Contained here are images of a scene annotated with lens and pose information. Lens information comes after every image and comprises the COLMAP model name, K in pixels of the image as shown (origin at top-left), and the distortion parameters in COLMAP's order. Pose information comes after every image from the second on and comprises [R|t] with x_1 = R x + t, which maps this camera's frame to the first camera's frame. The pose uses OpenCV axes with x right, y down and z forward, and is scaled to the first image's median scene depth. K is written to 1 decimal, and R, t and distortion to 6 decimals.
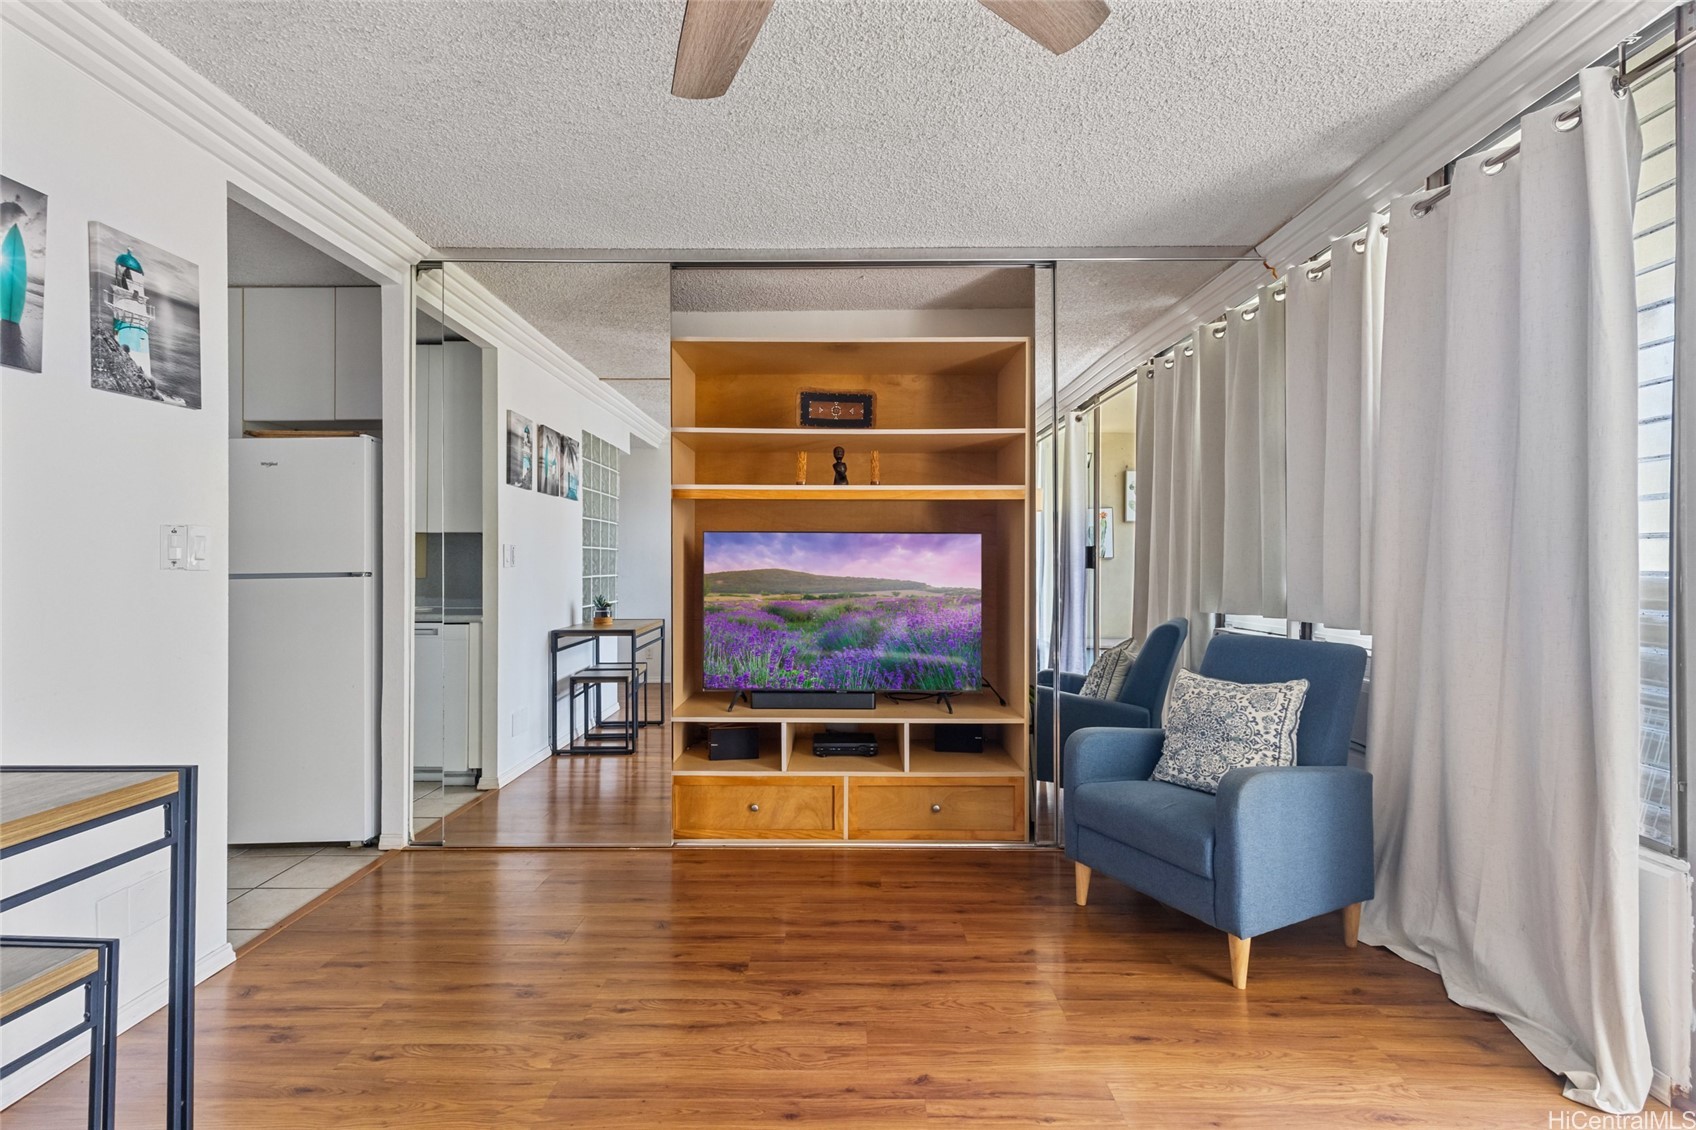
lens RADIAL K [[791.4, 0, 848.8], [0, 791.4, 560.8], [0, 0, 1]] dist [0.002203, 0.000908]
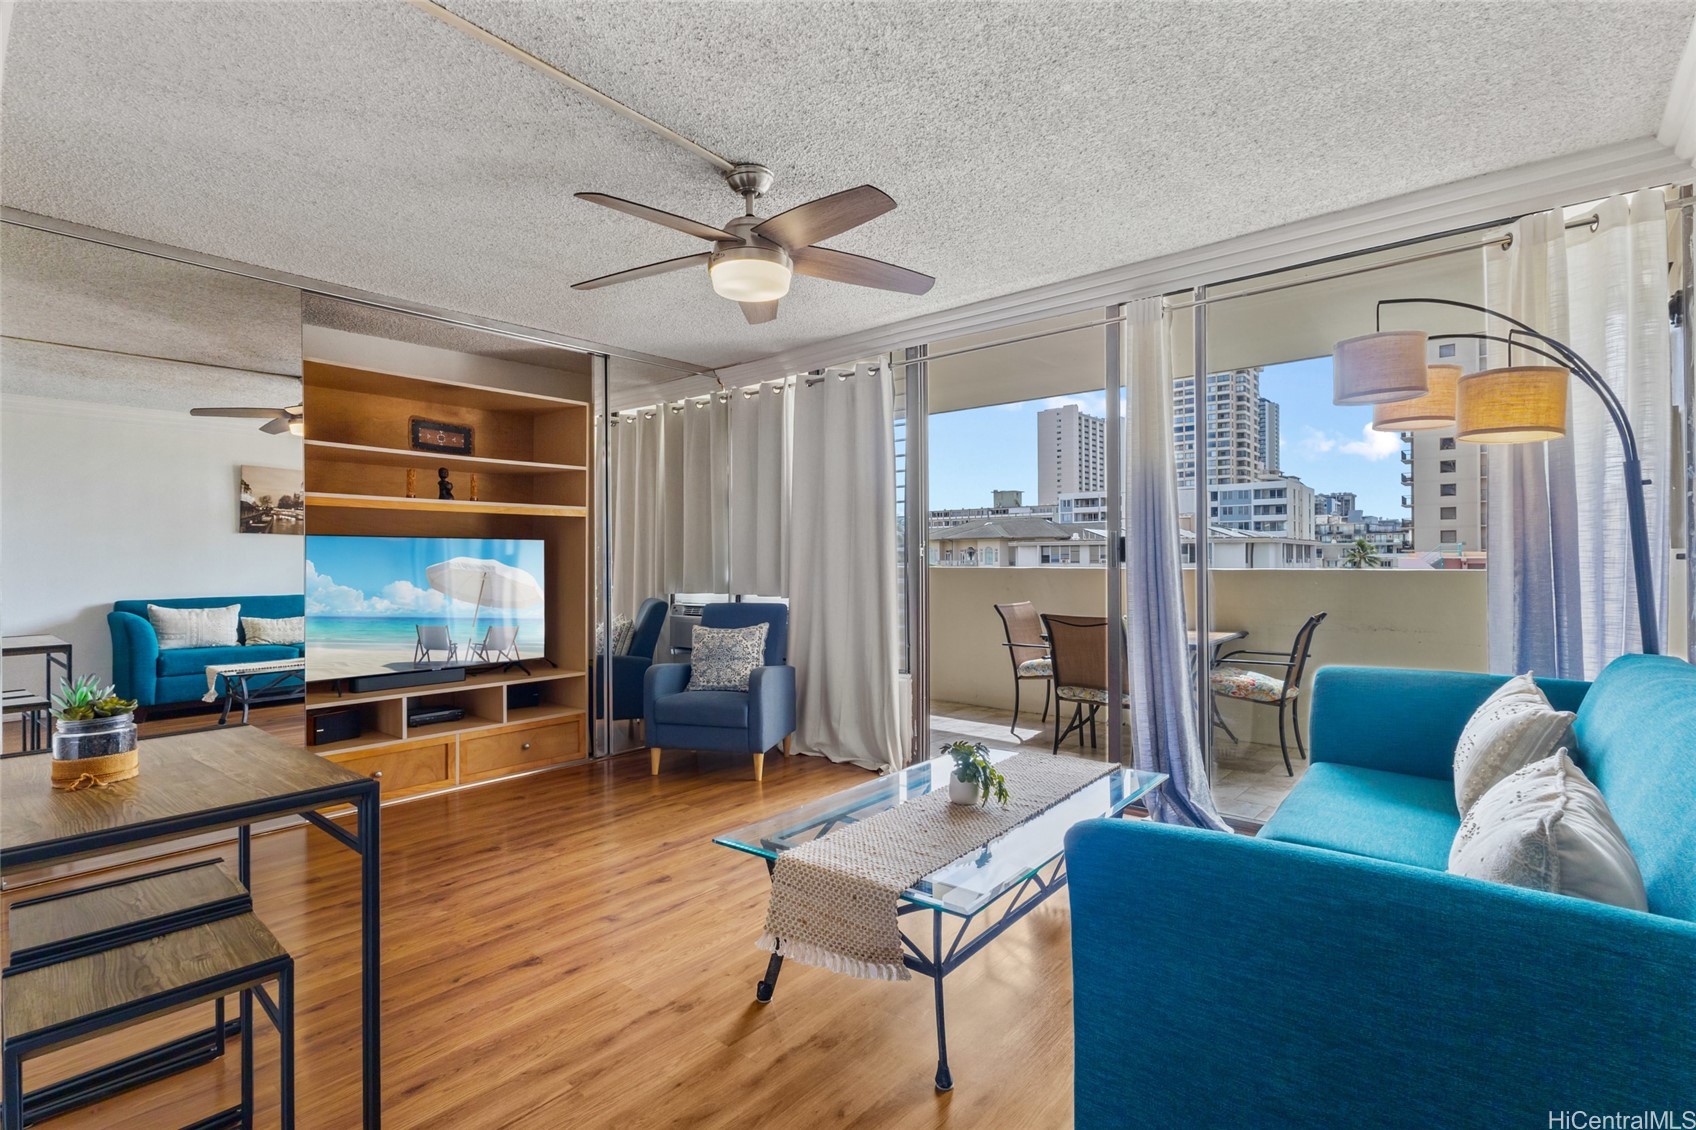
lens RADIAL K [[791.4, 0, 846.4], [0, 791.4, 559.3], [0, 0, 1]] dist [0.002203, 0.000908]
pose [[0.645745, -0.004340, 0.763540, -0.683849], [0.003825, 0.999990, 0.002449, -0.004024], [-0.763543, 0.001339, 0.645755, -0.332794]]
